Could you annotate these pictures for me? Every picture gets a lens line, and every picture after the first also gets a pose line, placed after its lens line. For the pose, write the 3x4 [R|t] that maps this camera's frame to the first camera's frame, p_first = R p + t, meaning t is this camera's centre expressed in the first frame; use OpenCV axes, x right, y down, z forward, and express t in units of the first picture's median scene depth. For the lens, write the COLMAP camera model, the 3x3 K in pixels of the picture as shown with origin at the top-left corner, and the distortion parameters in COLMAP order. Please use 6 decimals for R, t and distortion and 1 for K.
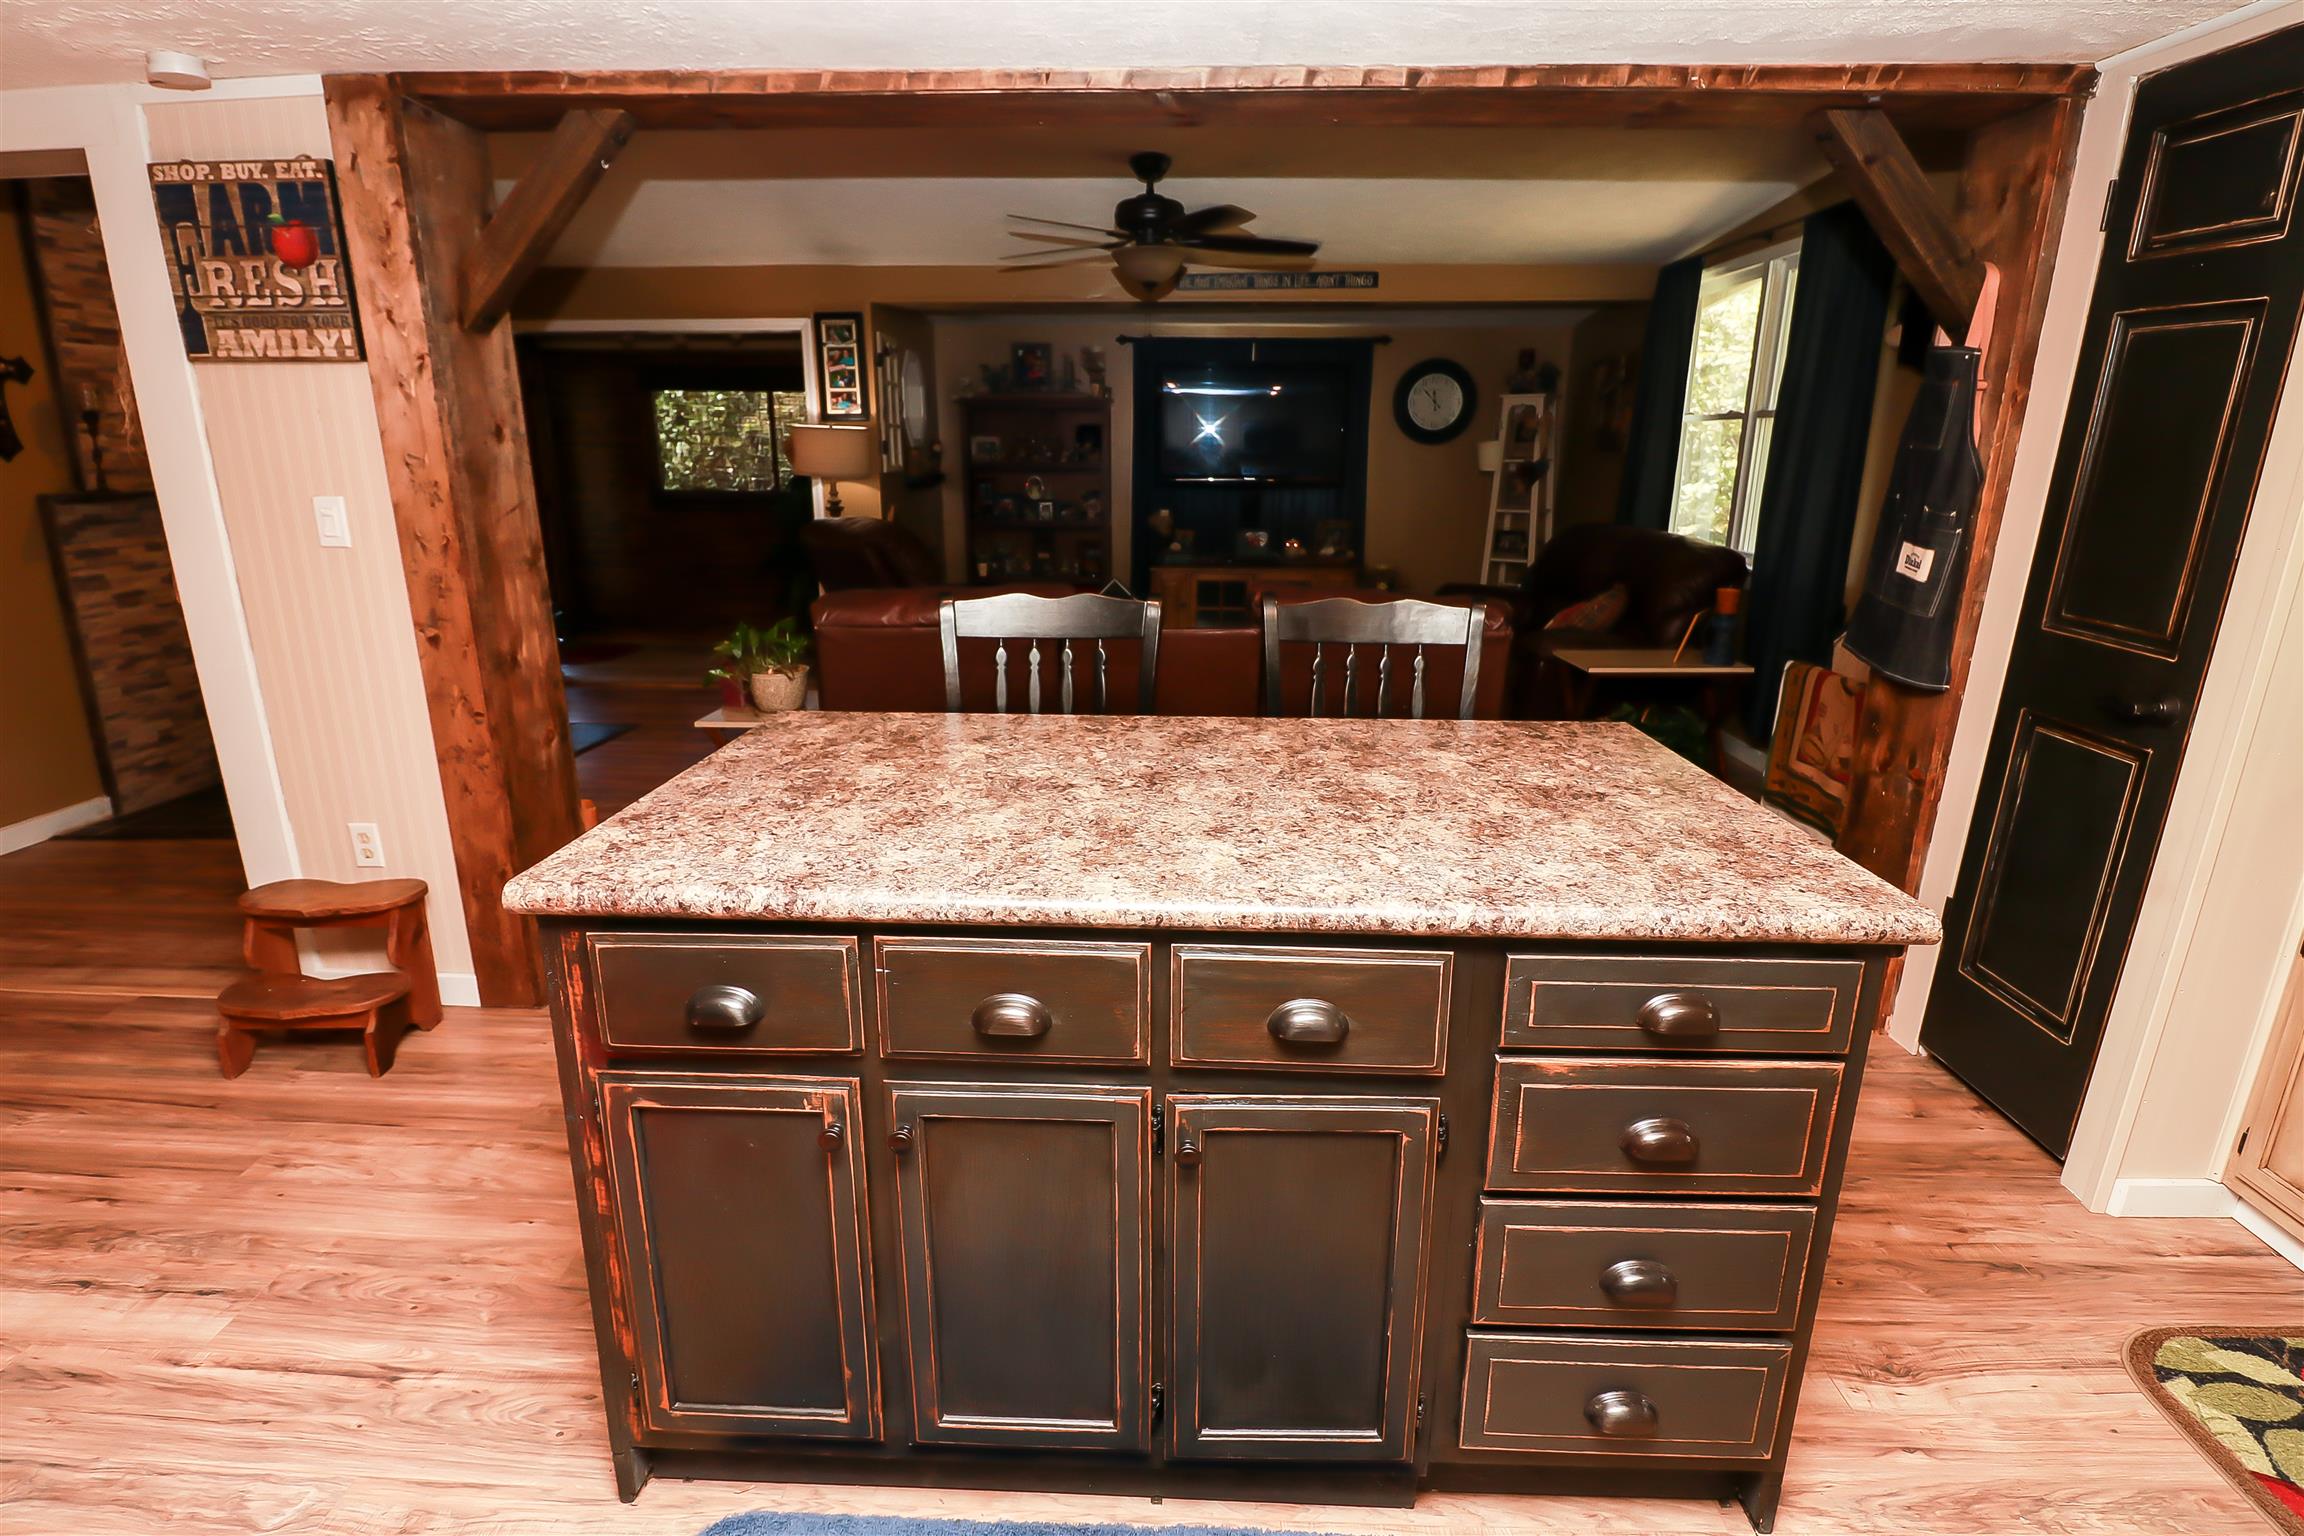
lens RADIAL K [[1106.5, 0, 1152.3], [0, 1106.5, 761.3], [0, 0, 1]] dist [0.004726, 0.000109]
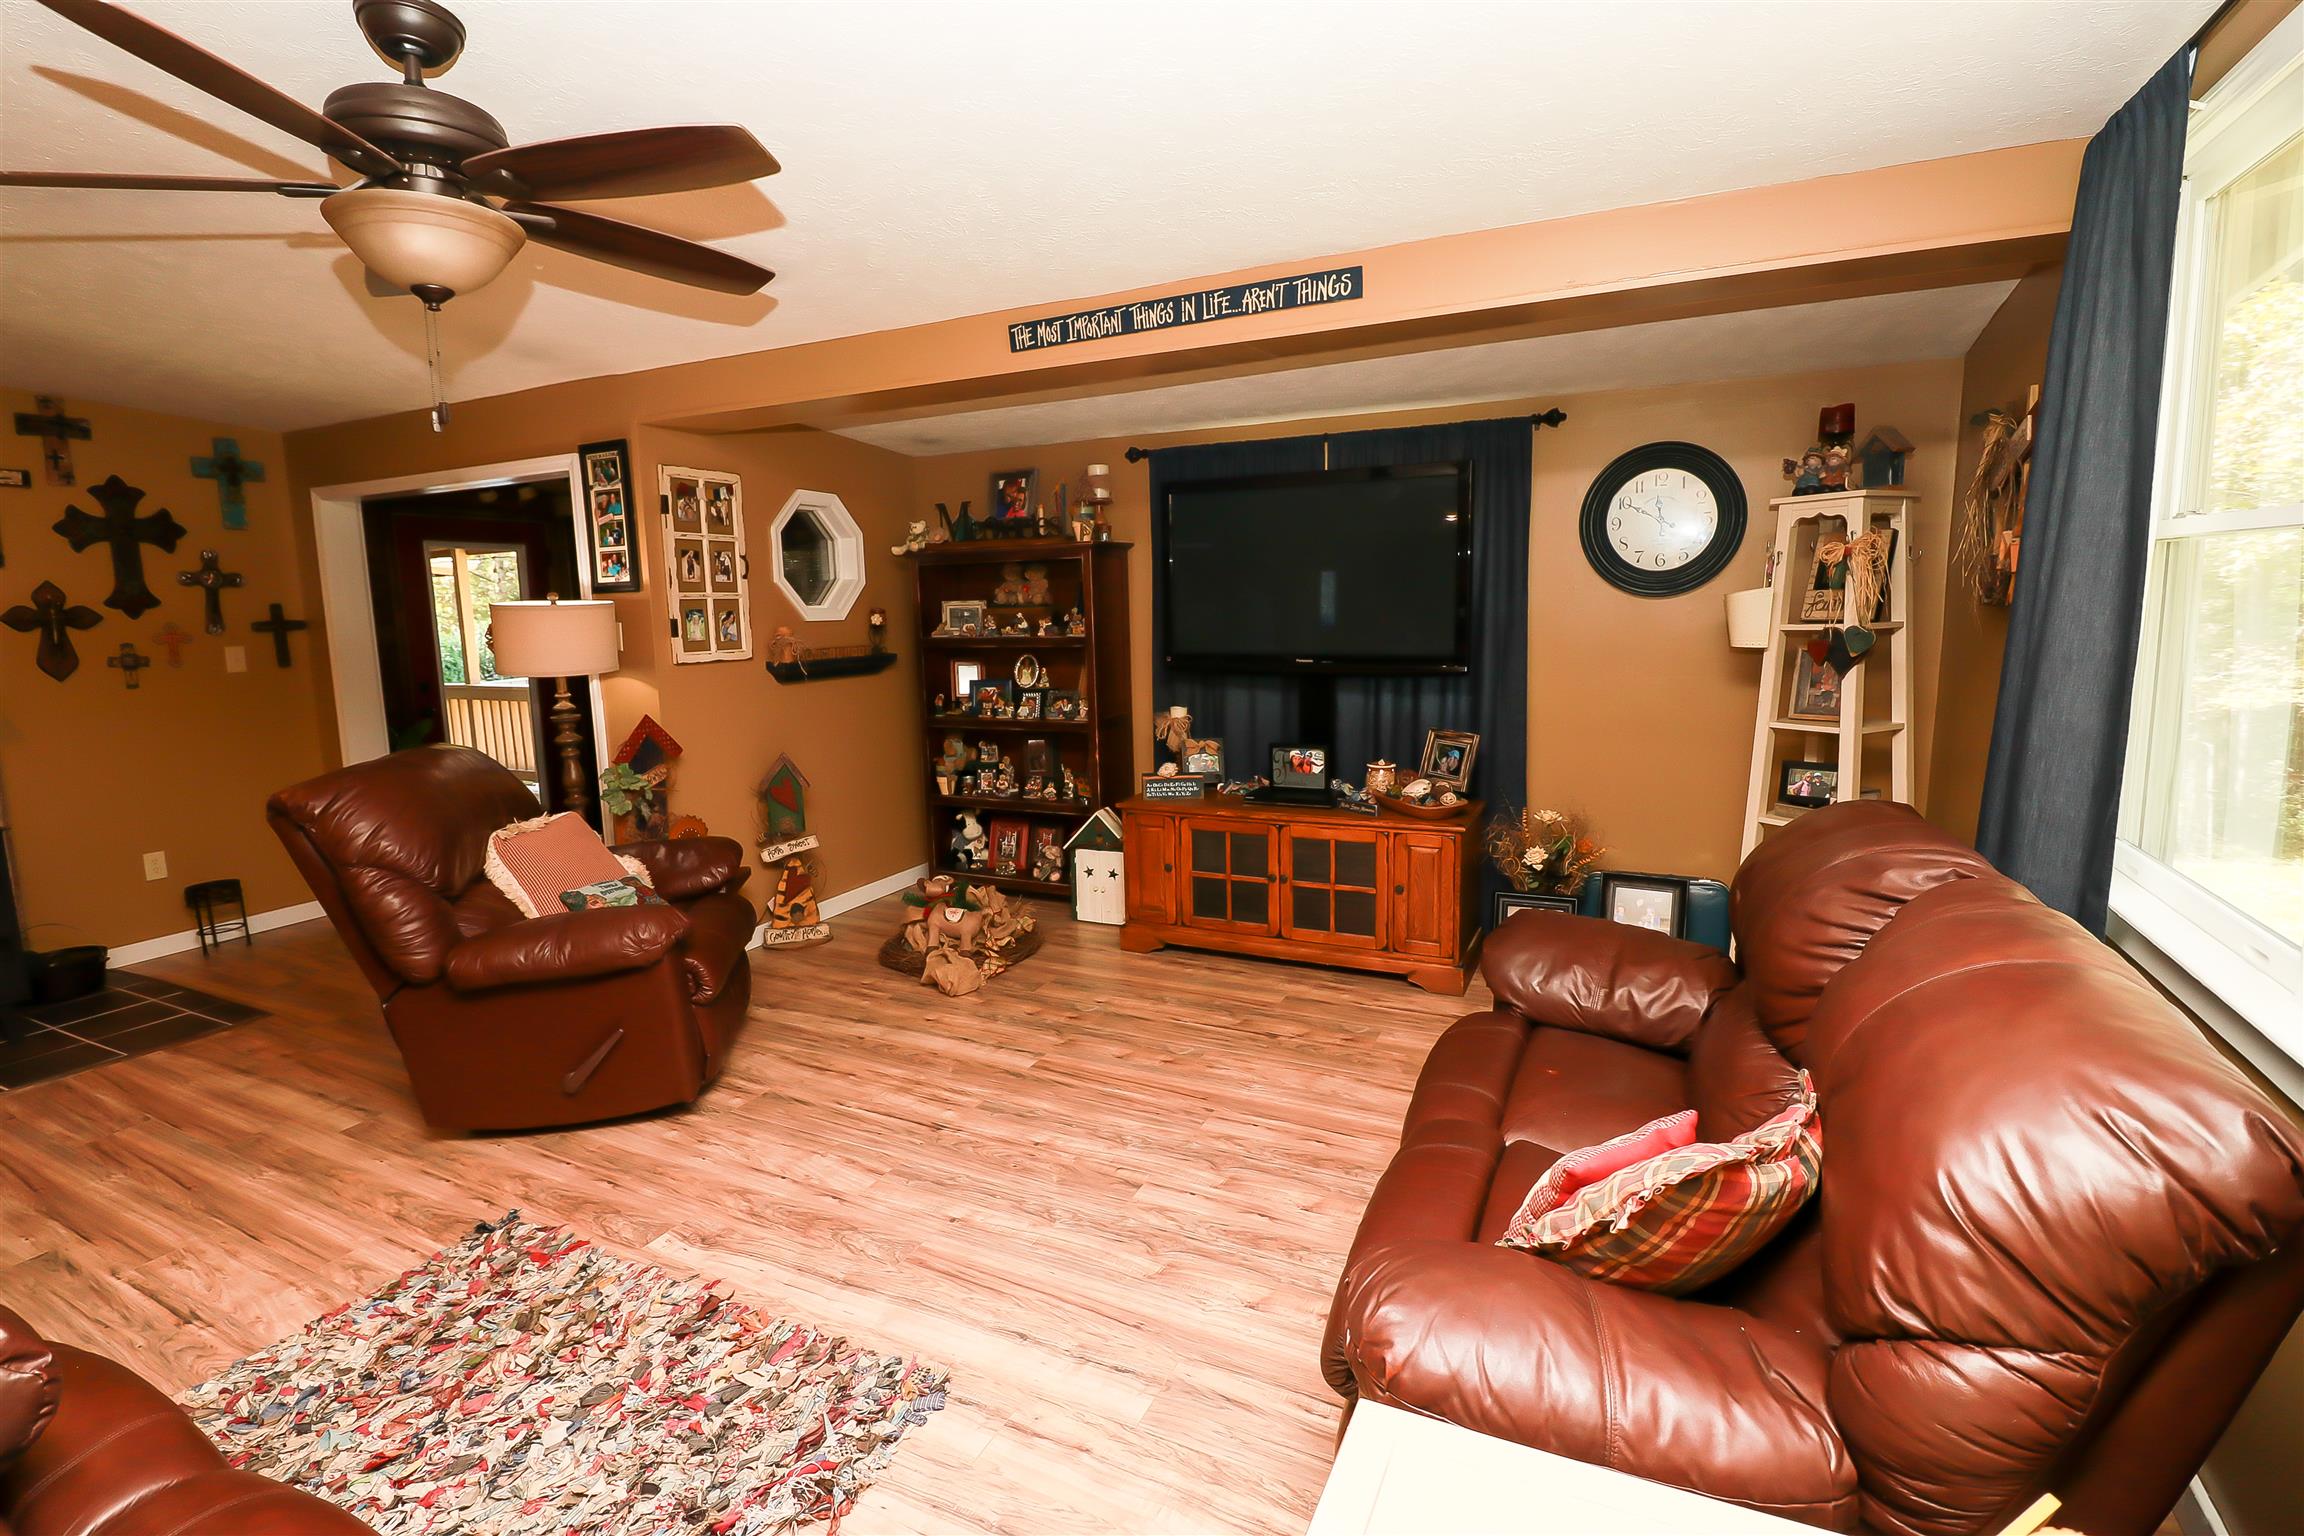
lens RADIAL K [[1106.5, 0, 1151.4], [0, 1106.5, 765.8], [0, 0, 1]] dist [0.004726, 0.000109]
pose [[0.904364, 0.036698, -0.425182, 0.327356], [-0.089954, 0.990304, -0.105859, -0.157302], [0.417175, 0.133982, 0.898896, 0.533154]]
